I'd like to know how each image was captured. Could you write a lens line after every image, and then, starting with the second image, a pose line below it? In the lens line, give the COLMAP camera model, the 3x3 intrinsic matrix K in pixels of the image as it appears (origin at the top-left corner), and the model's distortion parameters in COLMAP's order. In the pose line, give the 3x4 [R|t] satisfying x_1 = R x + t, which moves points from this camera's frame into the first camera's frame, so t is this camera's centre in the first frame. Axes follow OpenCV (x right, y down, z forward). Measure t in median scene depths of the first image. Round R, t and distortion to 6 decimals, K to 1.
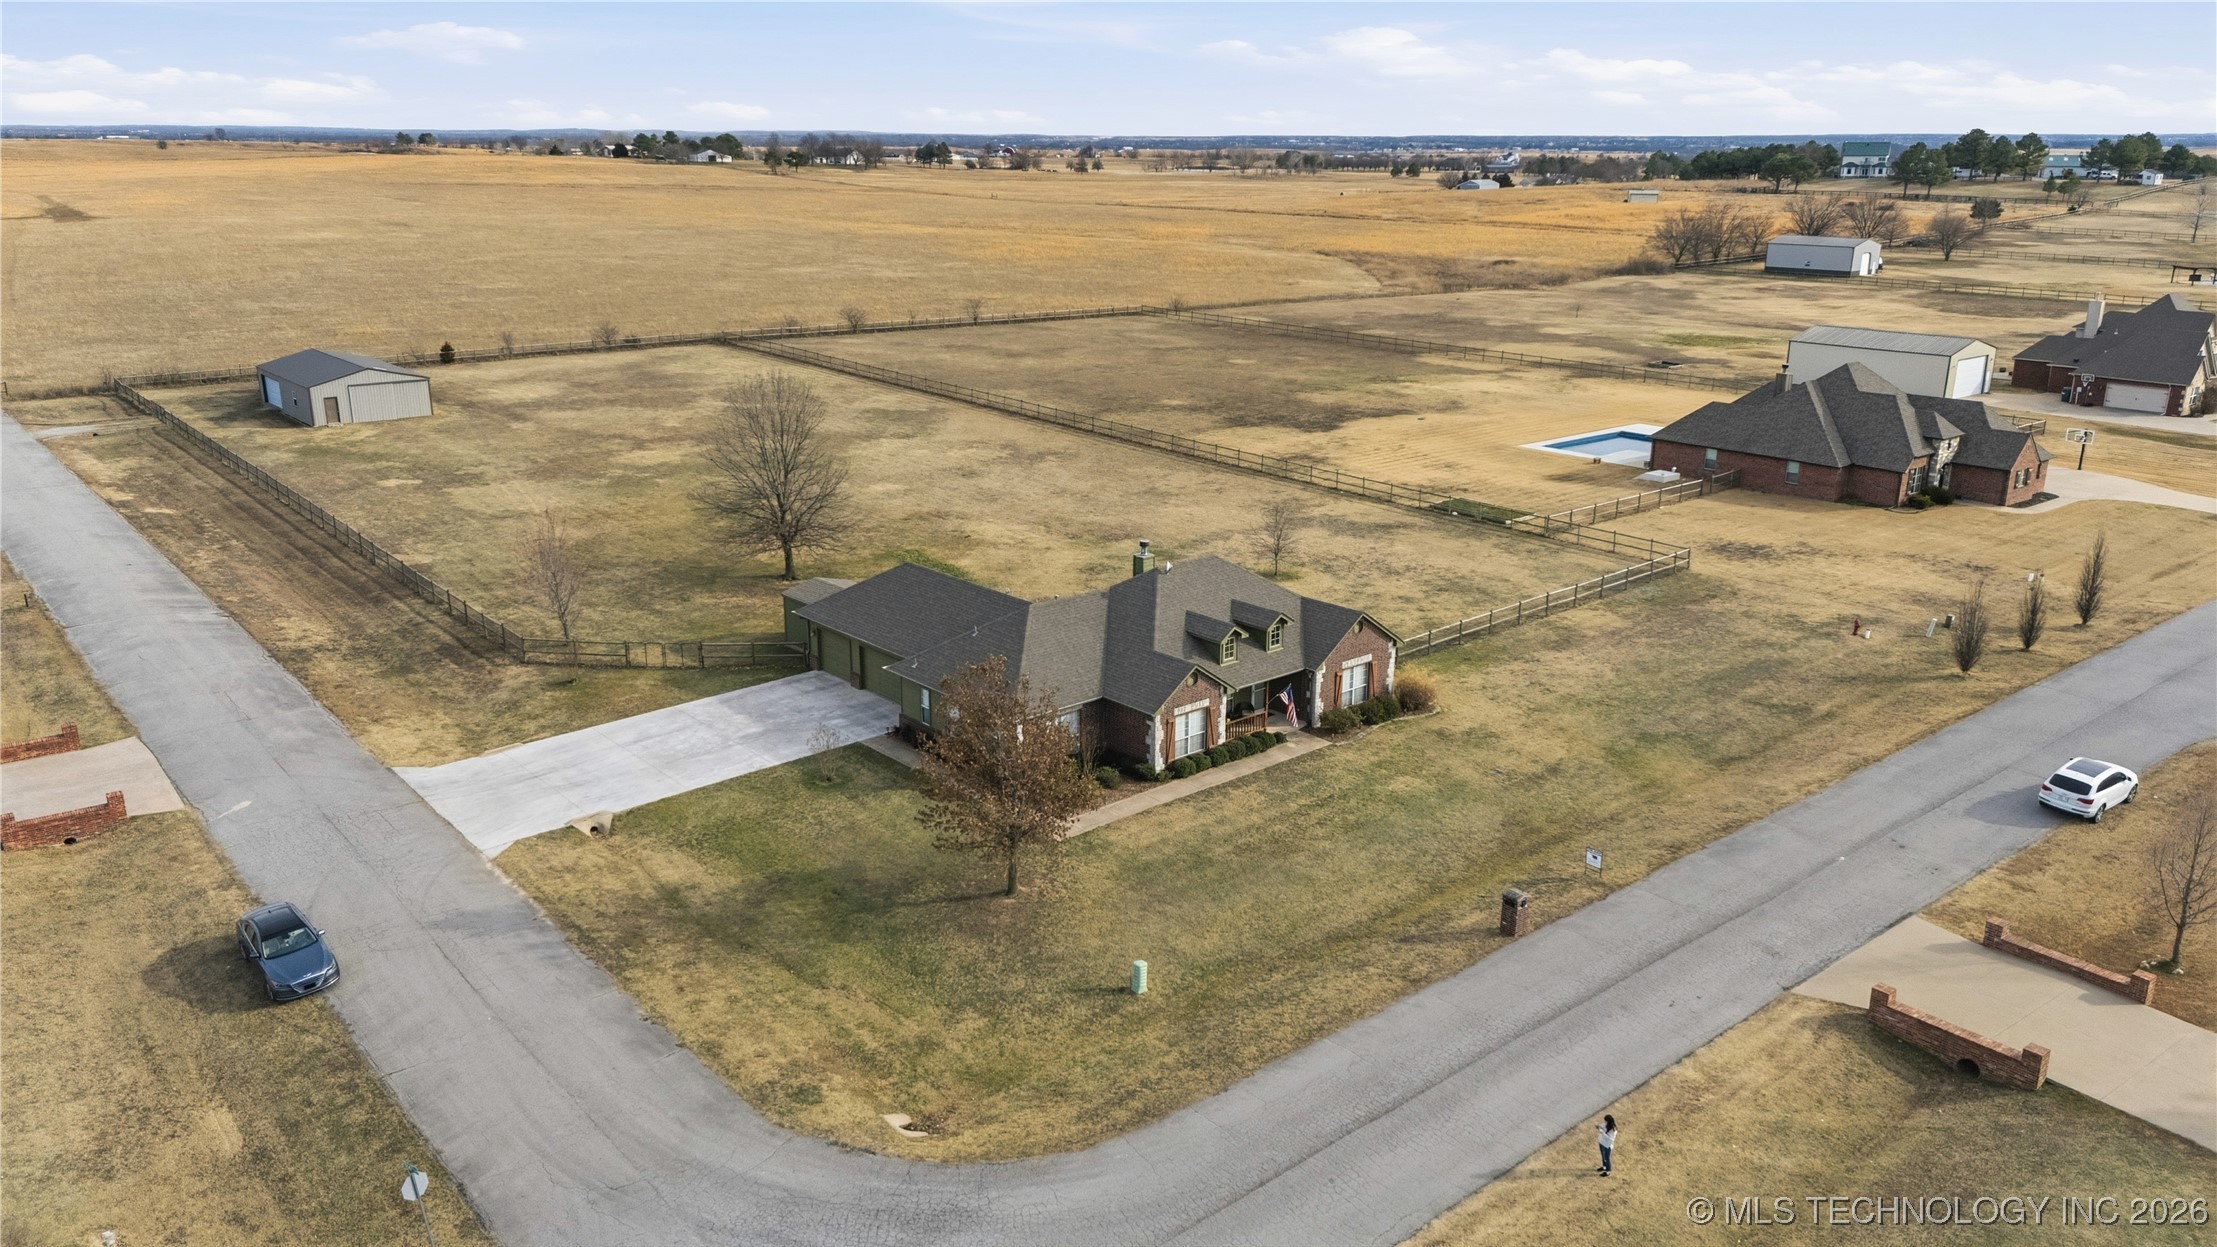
lens RADIAL K [[1614.1, 0, 1108.5], [0, 1614.1, 623.5], [0, 0, 1]] dist [0.109626, -0.128975]
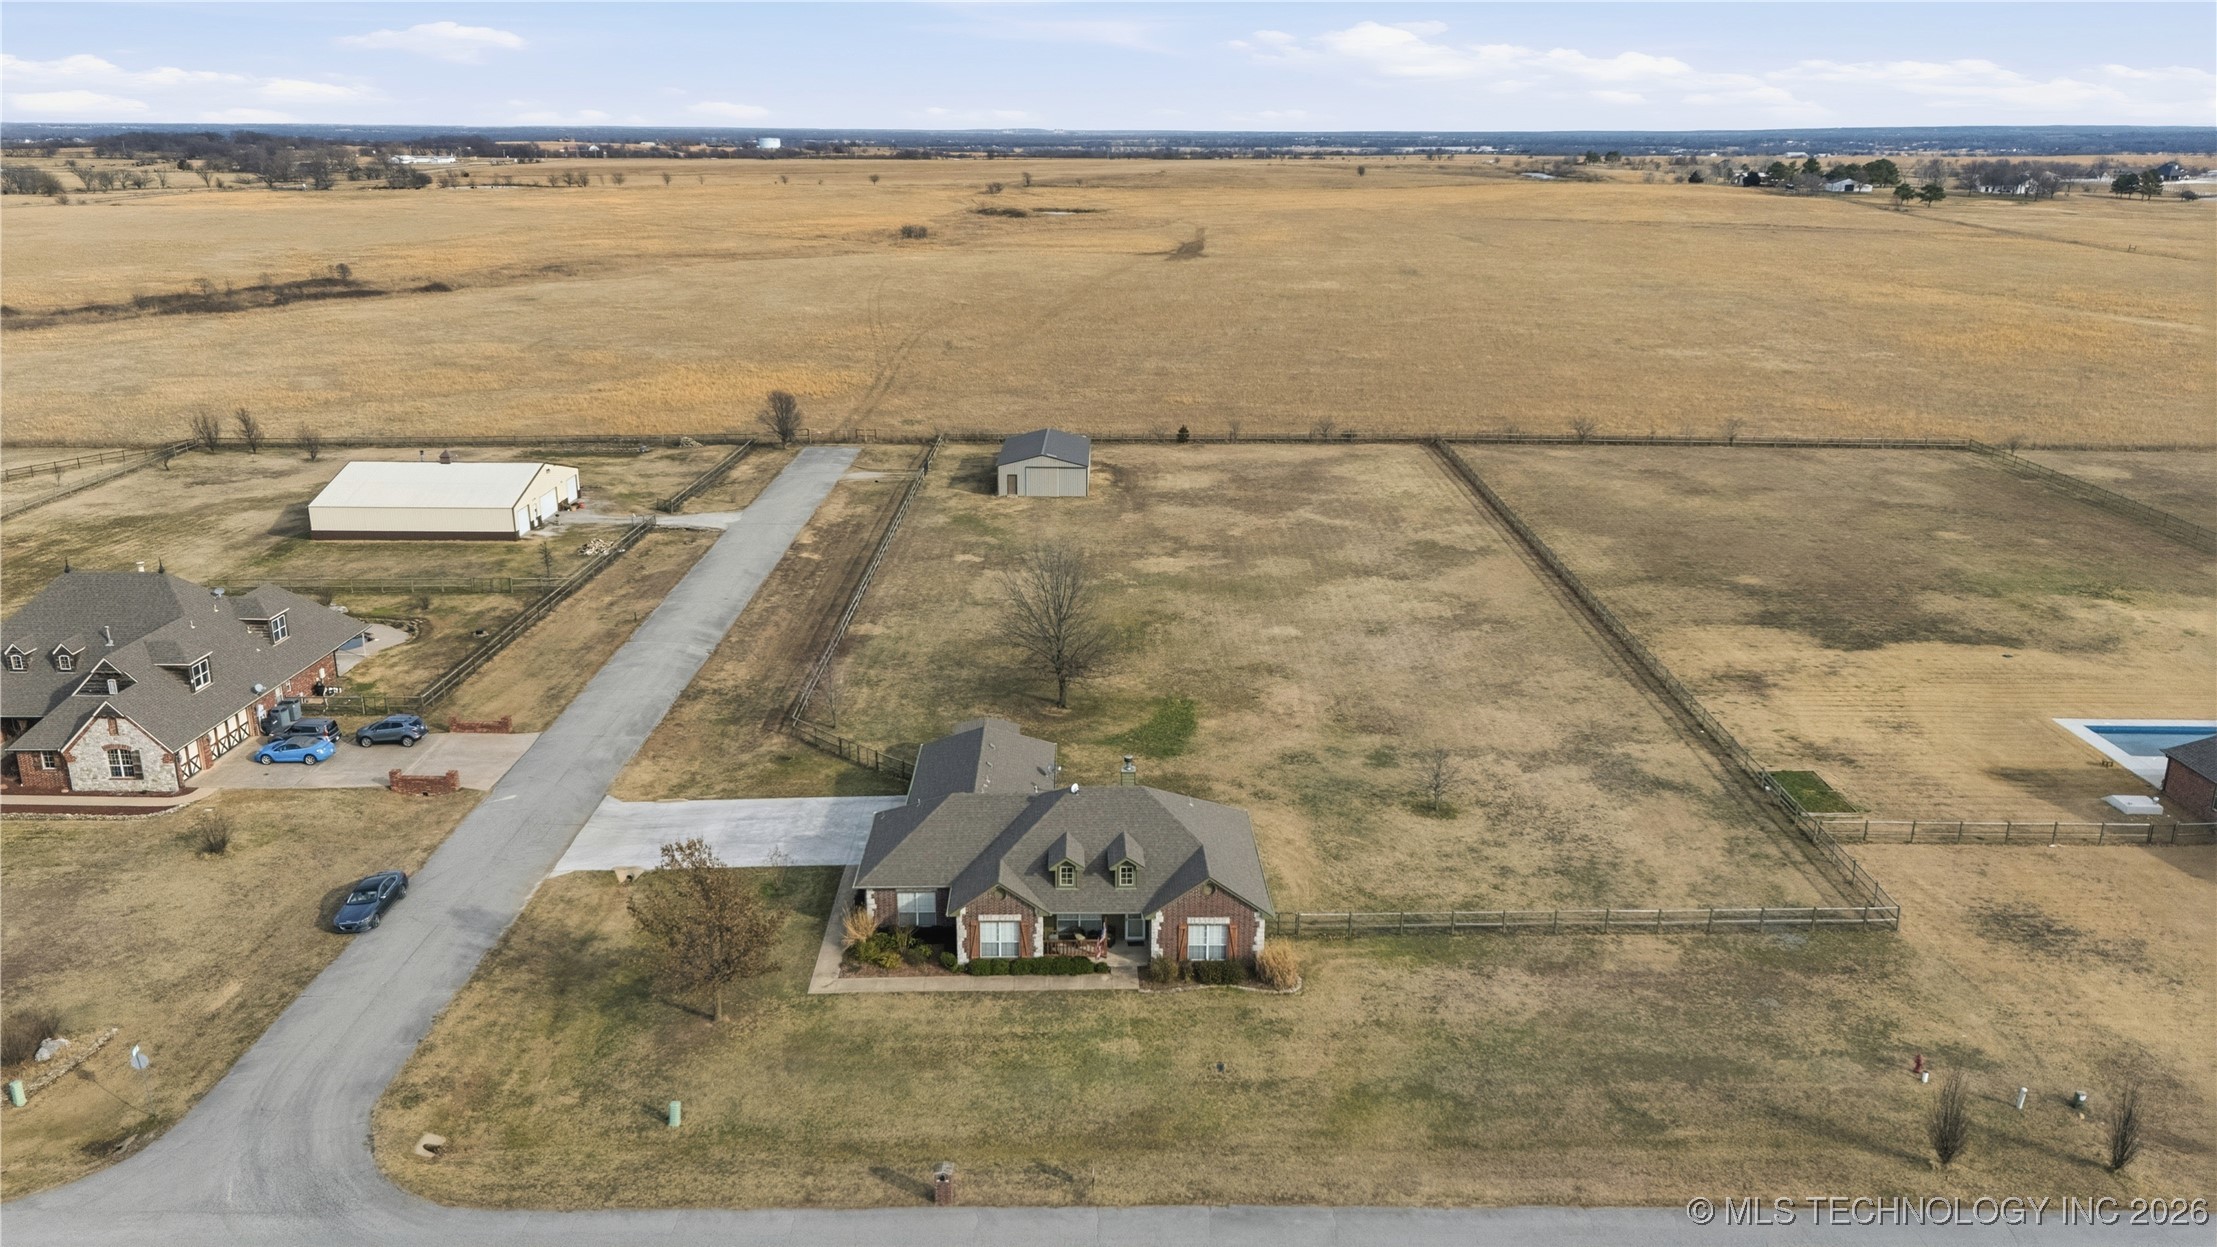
lens RADIAL K [[1626.8, 0, 1108.5], [0, 1626.8, 623.5], [0, 0, 1]] dist [0.074123, -0.074754]
pose [[0.764826, 0.185983, -0.616808, 0.709478], [-0.187240, 0.980266, 0.063403, -0.217476], [0.616427, 0.066998, 0.784556, 0.112545]]
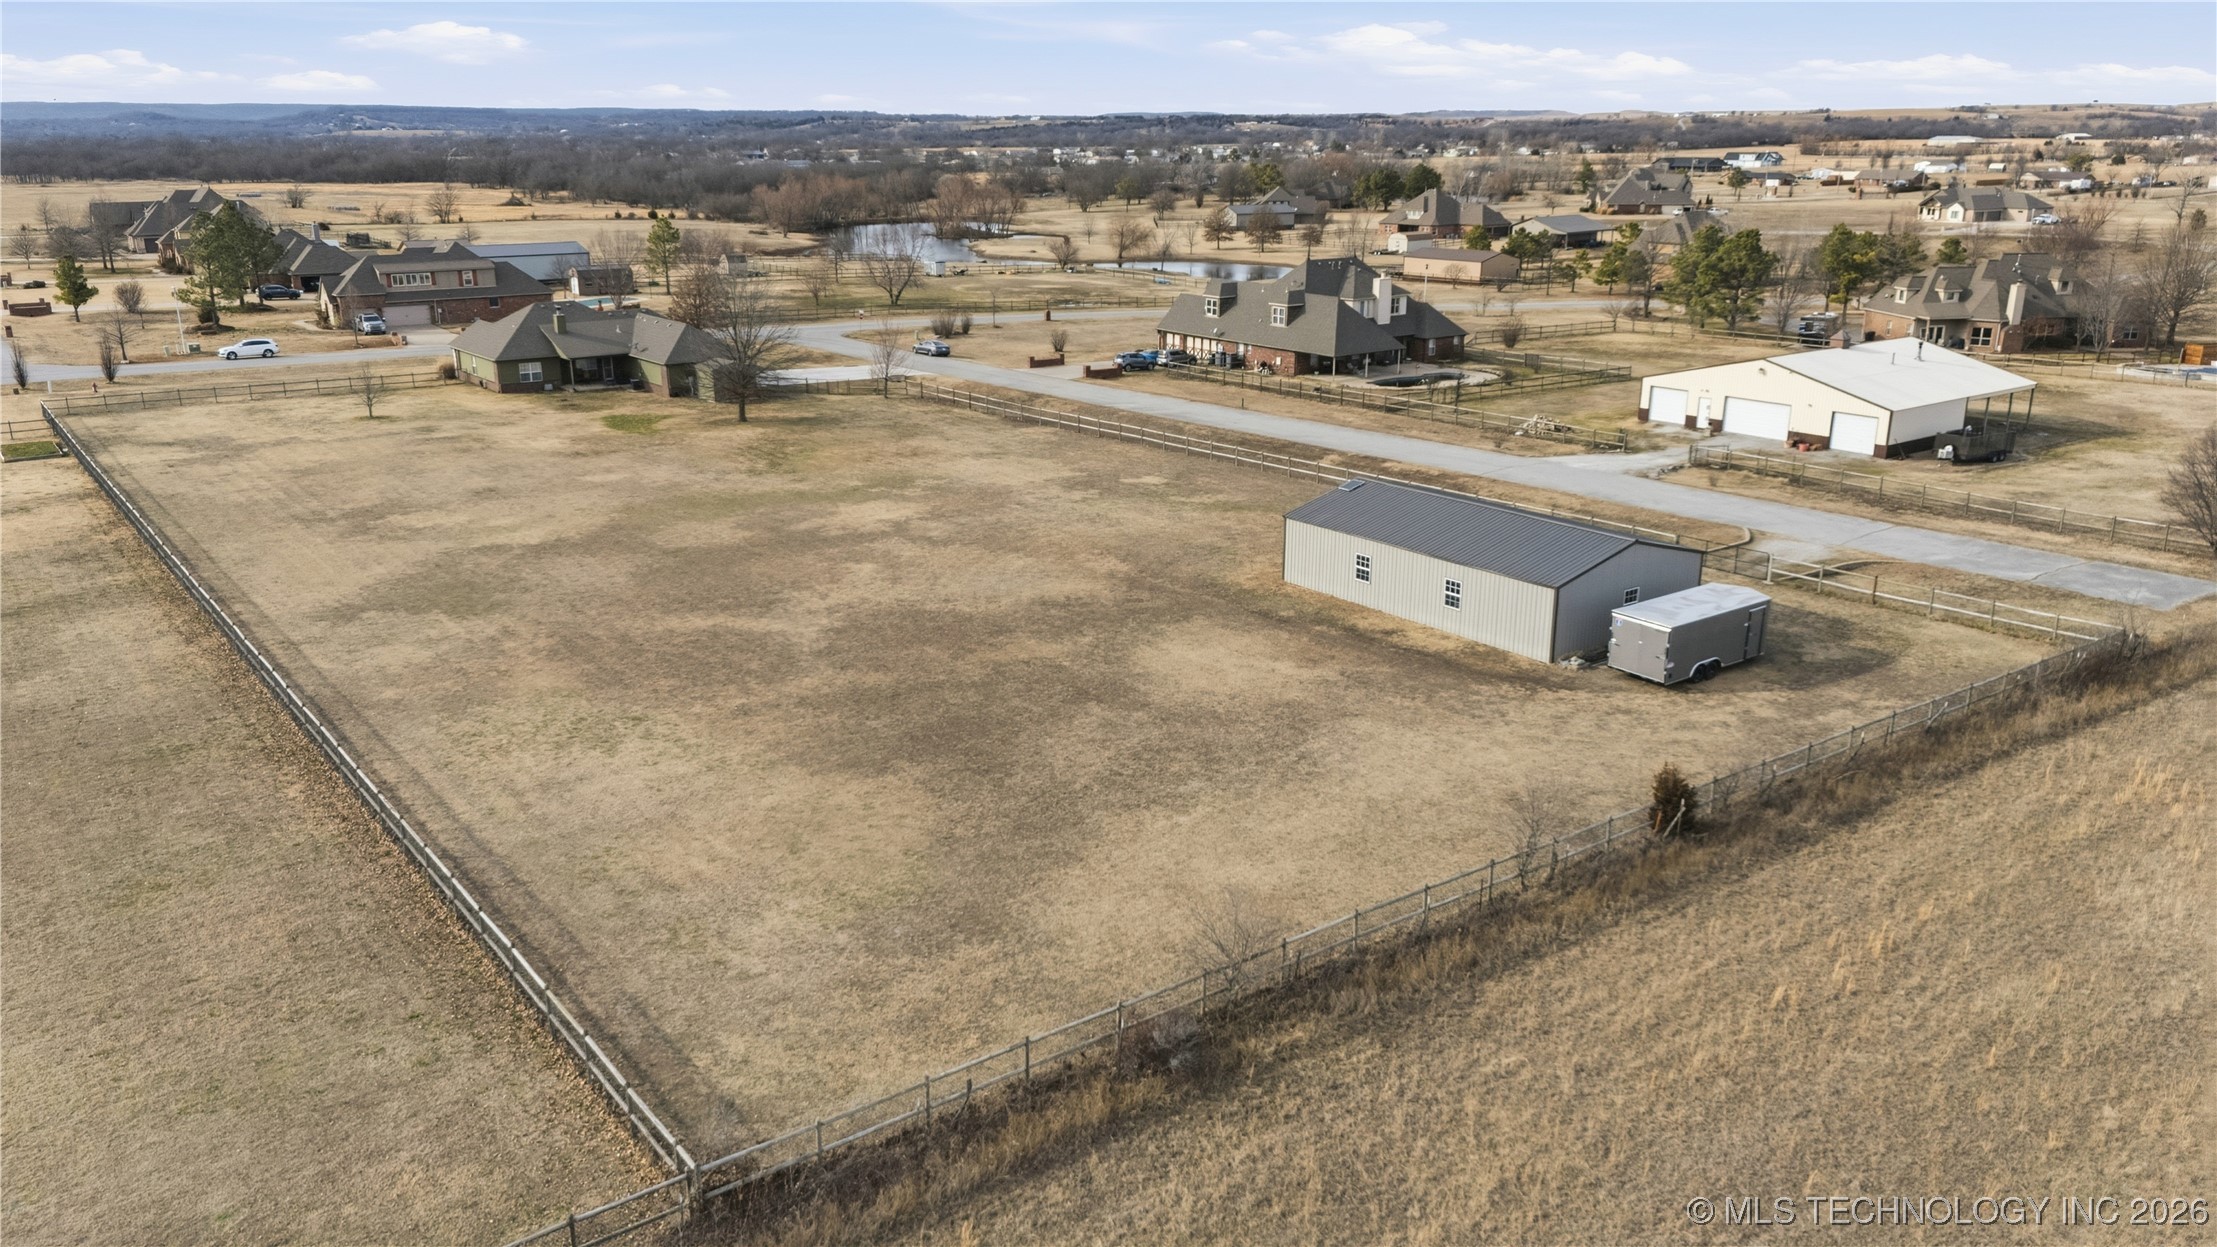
lens RADIAL K [[1614.1, 0, 1108.5], [0, 1614.1, 623.5], [0, 0, 1]] dist [0.109626, -0.128975]
pose [[-0.998623, -0.022980, 0.047161, -0.717902], [0.007300, 0.829350, 0.558682, -0.809346], [-0.051952, 0.558257, -0.828040, 2.805635]]
